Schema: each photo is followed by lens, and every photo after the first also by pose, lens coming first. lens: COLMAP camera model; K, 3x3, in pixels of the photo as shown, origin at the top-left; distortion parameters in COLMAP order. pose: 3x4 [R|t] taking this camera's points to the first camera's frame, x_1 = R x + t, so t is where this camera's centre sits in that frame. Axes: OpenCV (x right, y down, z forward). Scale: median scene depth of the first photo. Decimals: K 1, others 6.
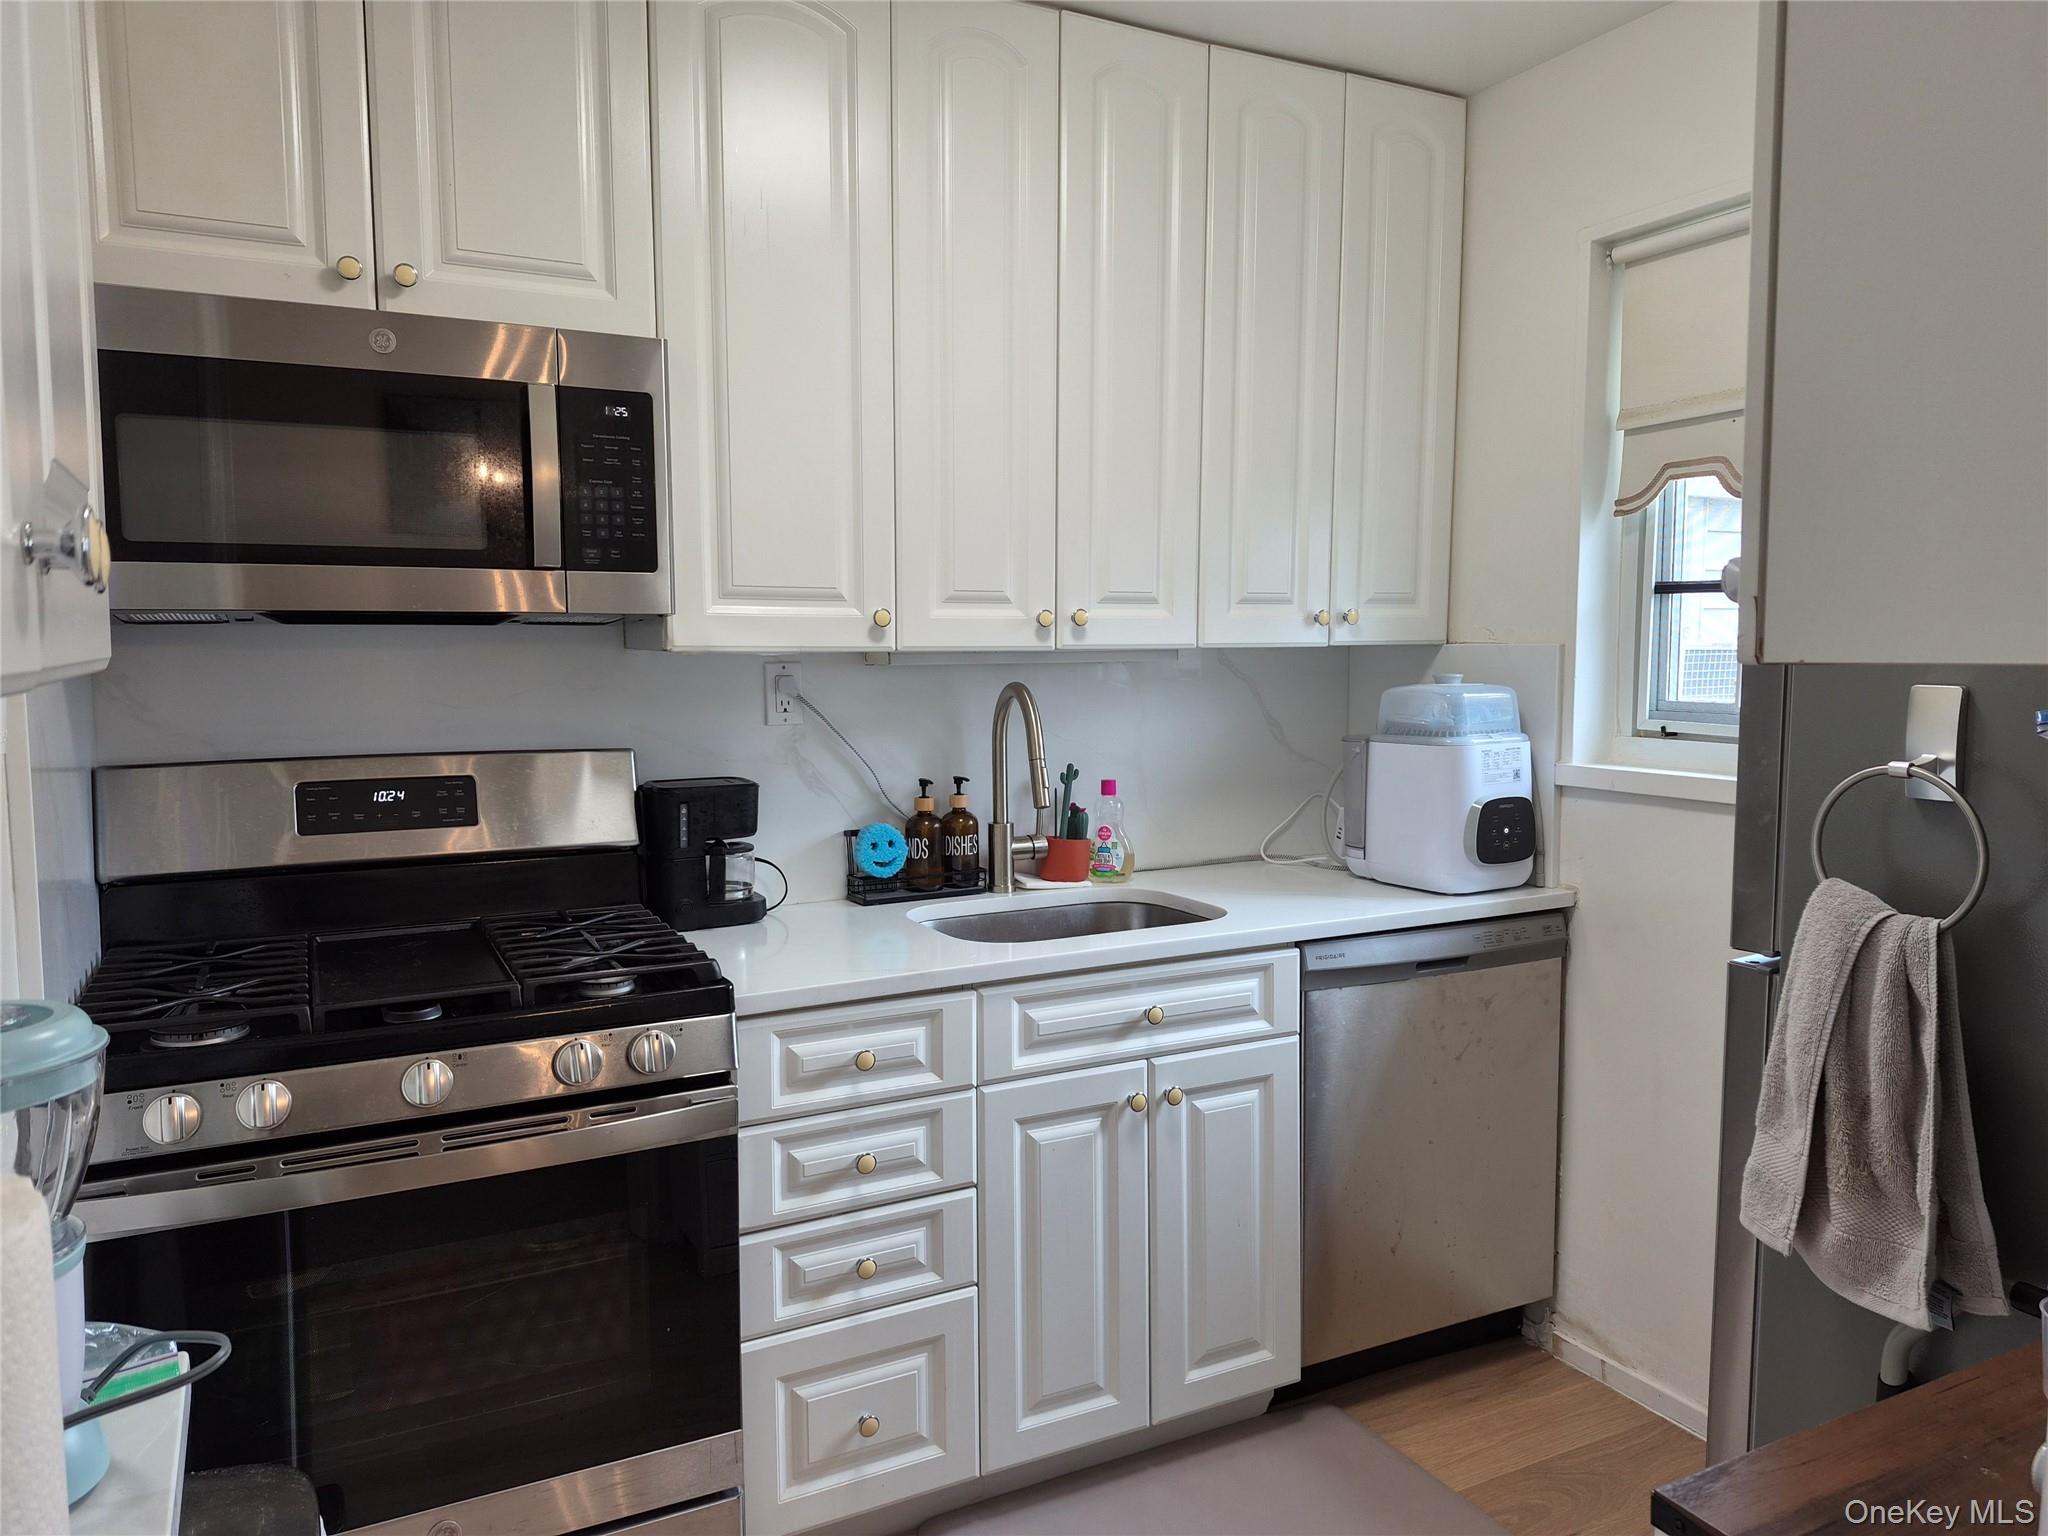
lens RADIAL K [[1410.4, 0, 1020.4], [0, 1410.4, 767.1], [0, 0, 1]] dist [0.094209, -0.106049]
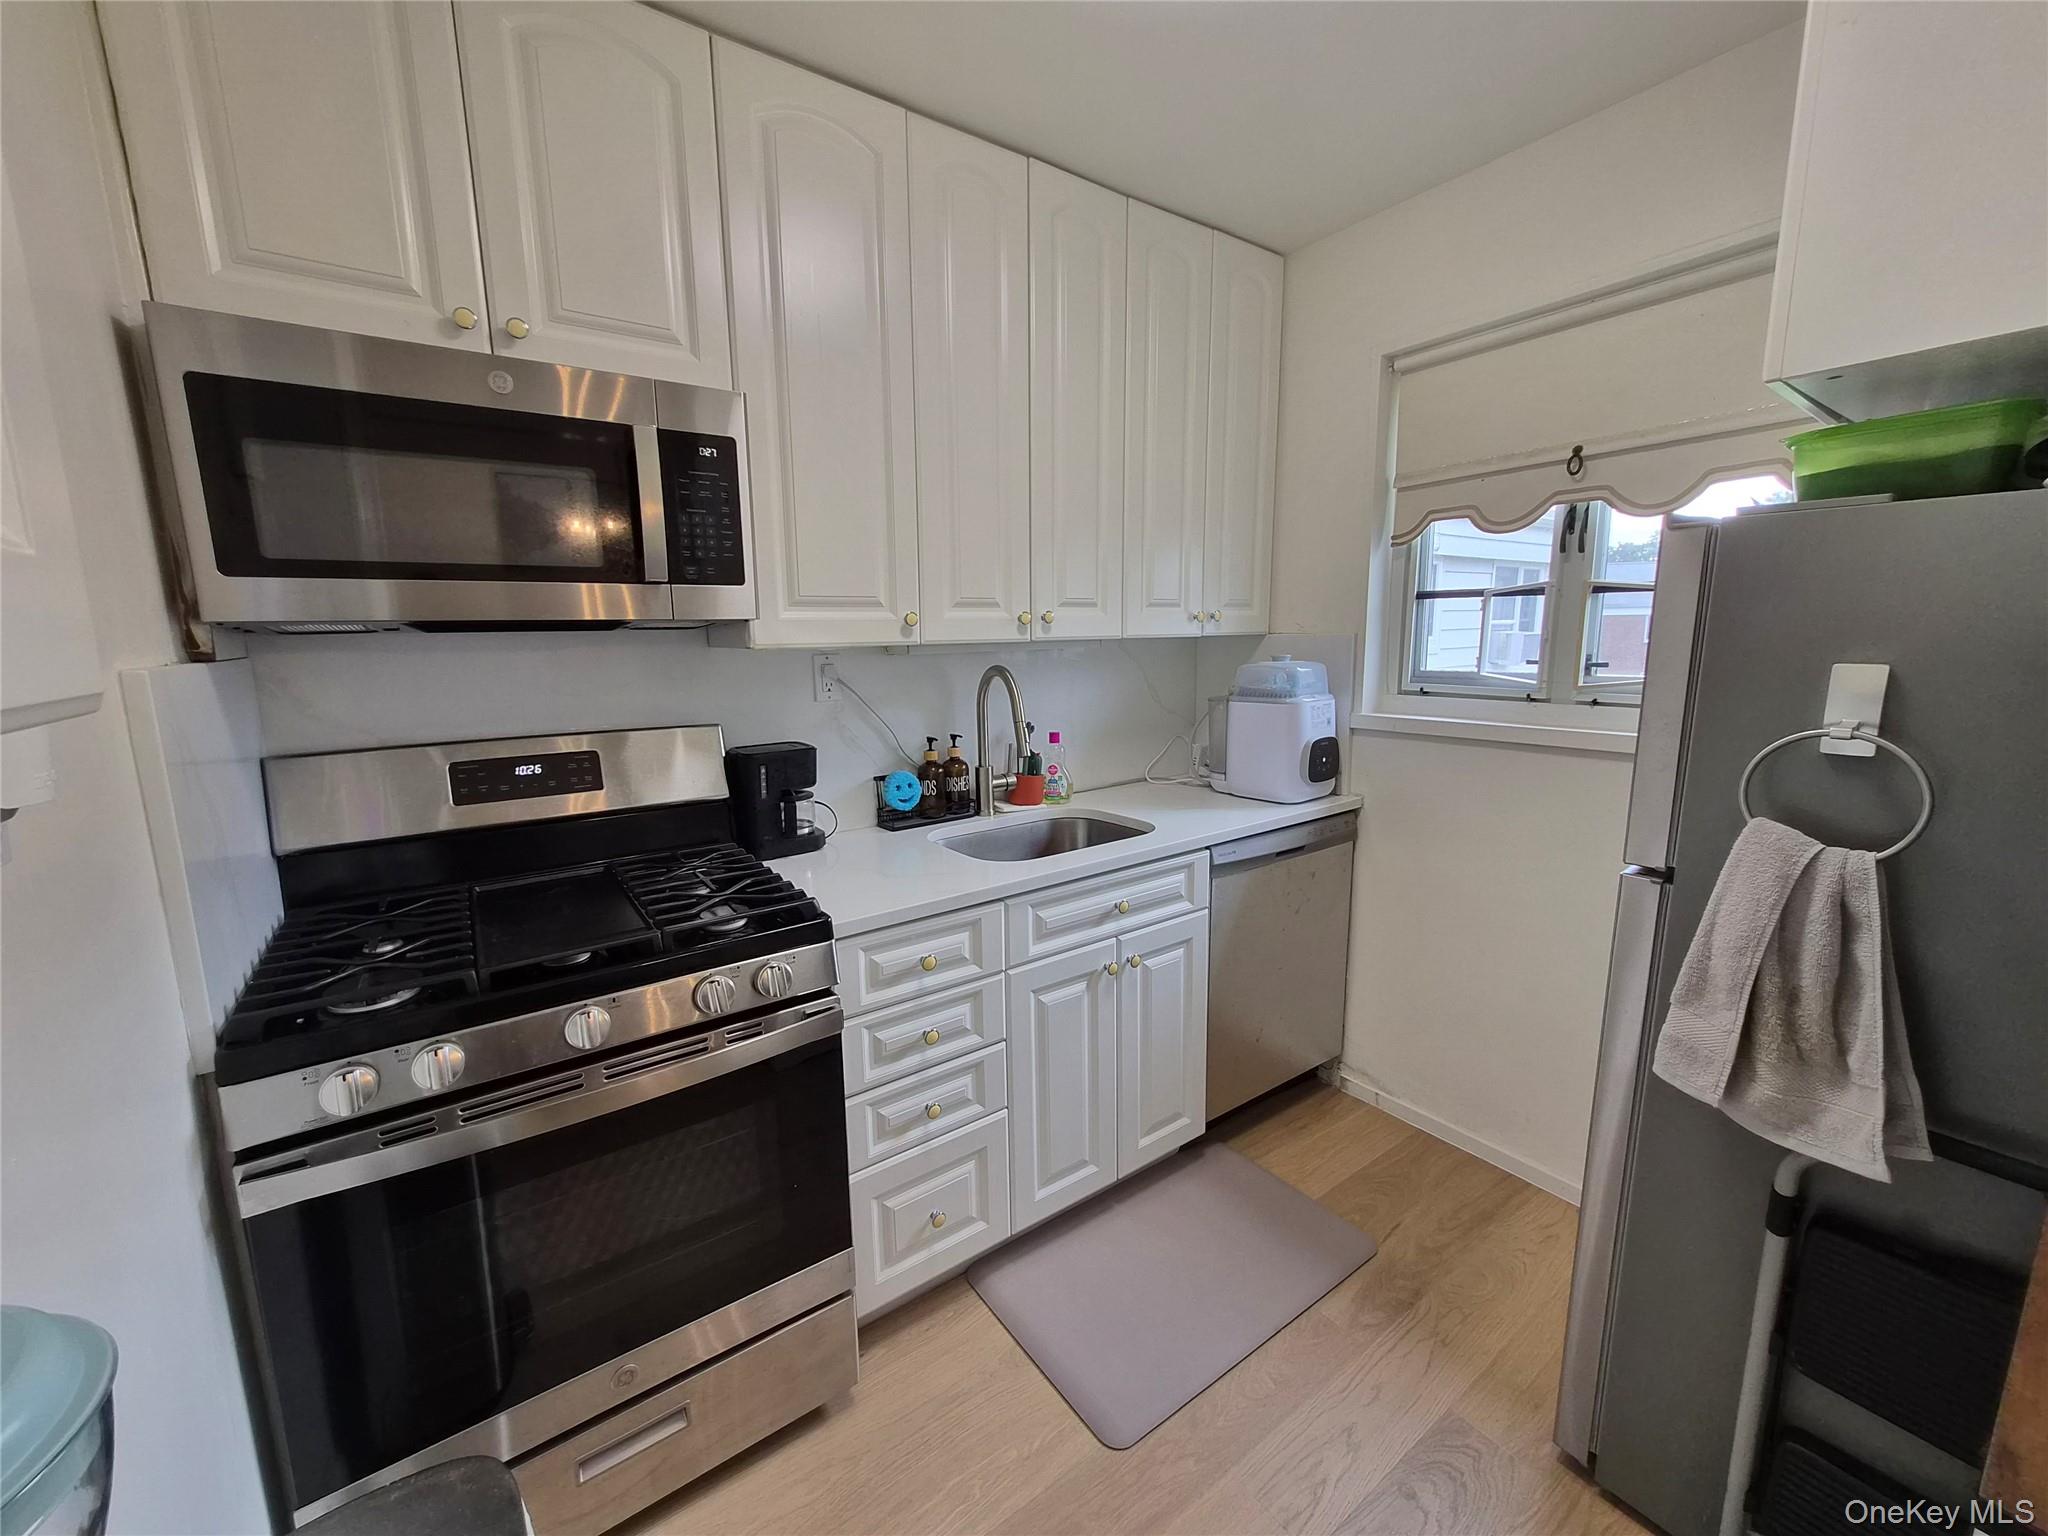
lens RADIAL K [[809.7, 0, 1010.2], [0, 809.7, 765.9], [0, 0, 1]] dist [0.000418, 0.000610]
pose [[0.990456, -0.035732, 0.133114, -0.110469], [0.026025, 0.996922, 0.073961, -0.022939], [-0.135347, -0.069791, 0.988337, 0.227924]]
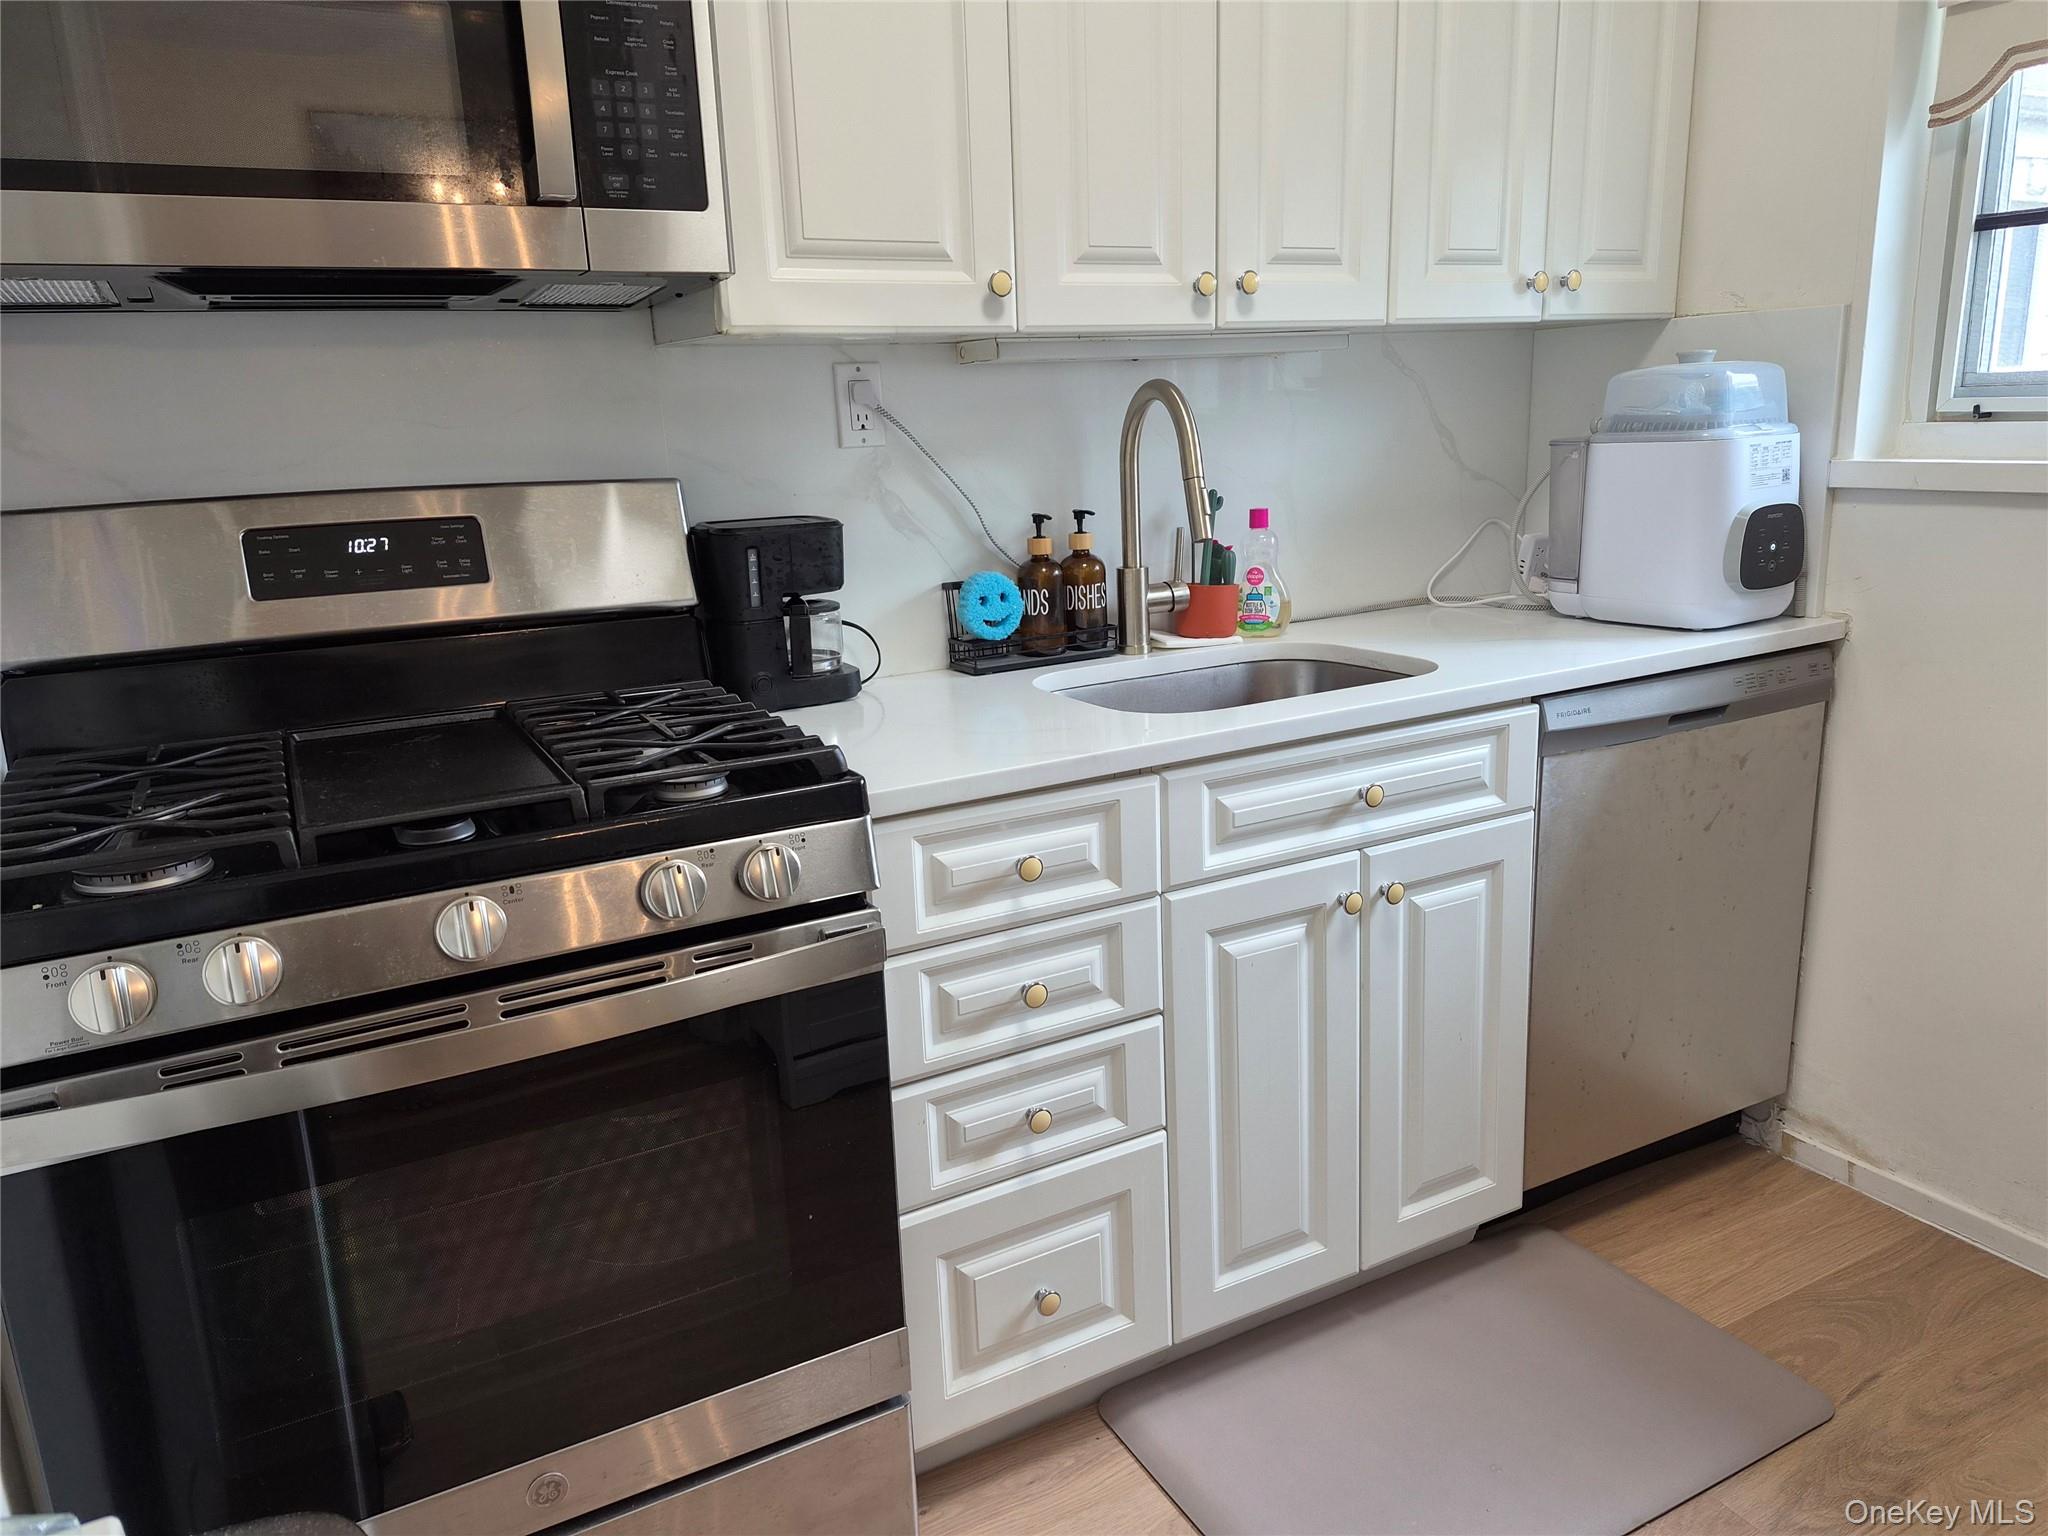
lens RADIAL K [[1410.4, 0, 1028.0], [0, 1410.4, 767.1], [0, 0, 1]] dist [0.094209, -0.106049]
pose [[0.999127, -0.040057, 0.011876, -0.101198], [0.037744, 0.987256, 0.154597, 0.029269], [-0.017917, -0.154014, 0.987906, 0.215913]]
